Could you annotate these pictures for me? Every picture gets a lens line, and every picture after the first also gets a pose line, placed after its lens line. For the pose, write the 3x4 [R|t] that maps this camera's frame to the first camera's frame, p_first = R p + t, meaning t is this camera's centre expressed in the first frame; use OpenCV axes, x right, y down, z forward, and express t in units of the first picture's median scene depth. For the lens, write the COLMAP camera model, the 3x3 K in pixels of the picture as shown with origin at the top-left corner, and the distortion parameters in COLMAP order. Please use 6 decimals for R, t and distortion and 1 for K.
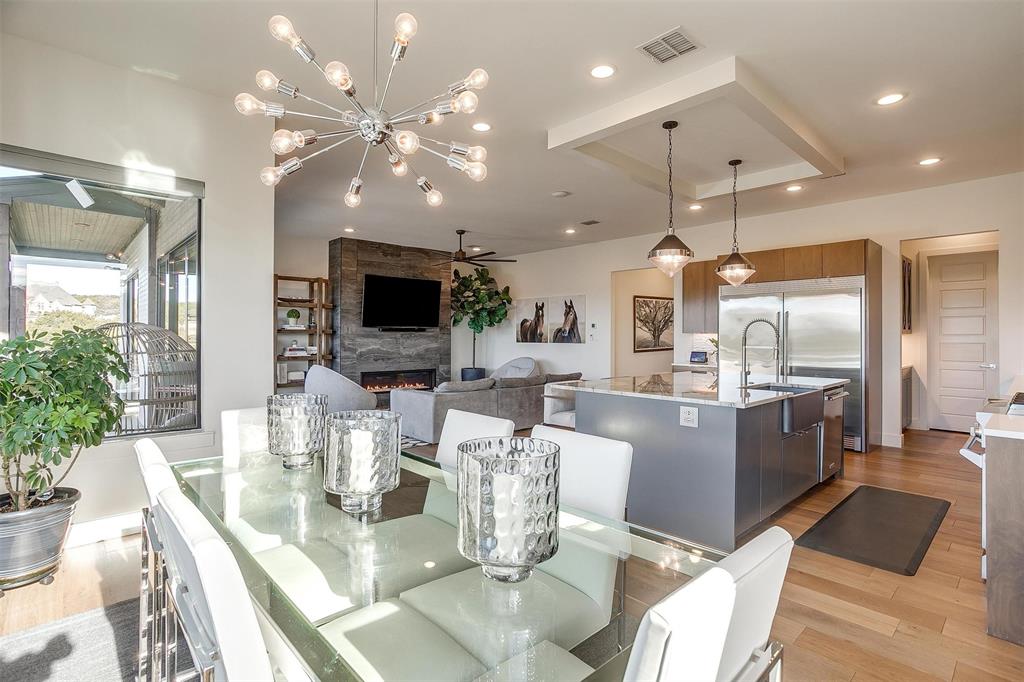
lens RADIAL K [[504.9, 0, 517.6], [0, 504.9, 327.4], [0, 0, 1]] dist [-0.046507, 0.025652]
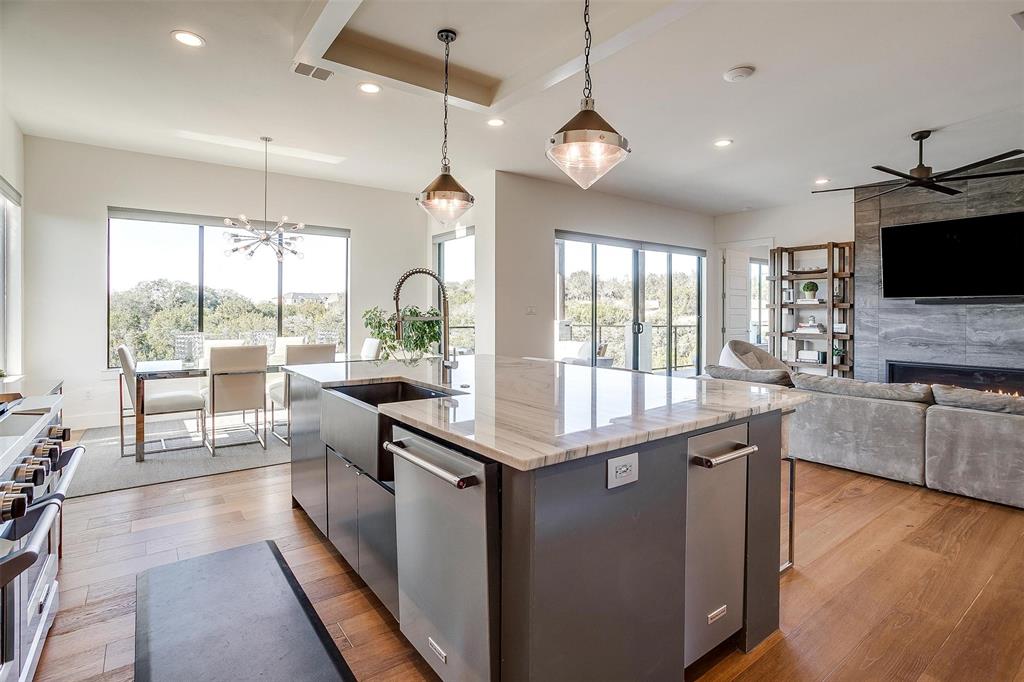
lens RADIAL K [[504.9, 0, 517.6], [0, 504.9, 327.4], [0, 0, 1]] dist [-0.046507, 0.025652]
pose [[-0.099517, 0.028431, -0.994630, 0.479049], [0.016730, 0.999498, 0.026897, 0.012476], [0.994895, -0.013964, -0.099943, 0.536704]]
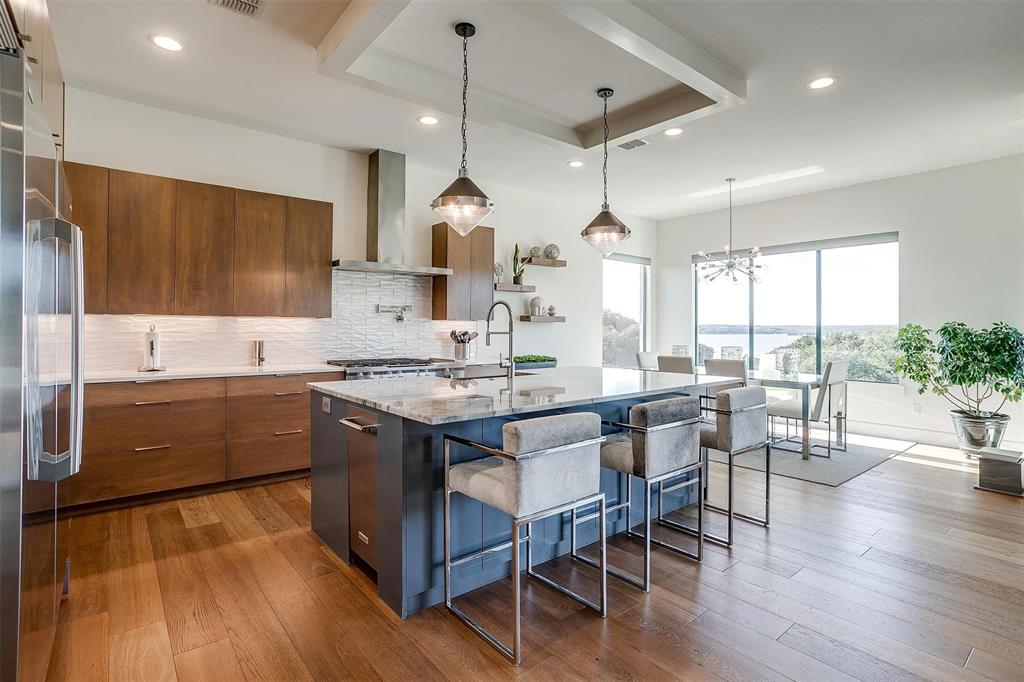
lens RADIAL K [[504.9, 0, 517.6], [0, 504.9, 327.4], [0, 0, 1]] dist [-0.046507, 0.025652]
pose [[-0.998333, -0.008111, 0.057138, 0.178508], [-0.009374, 0.999717, -0.021872, 0.020459], [-0.056944, -0.022371, -0.998127, 0.868360]]
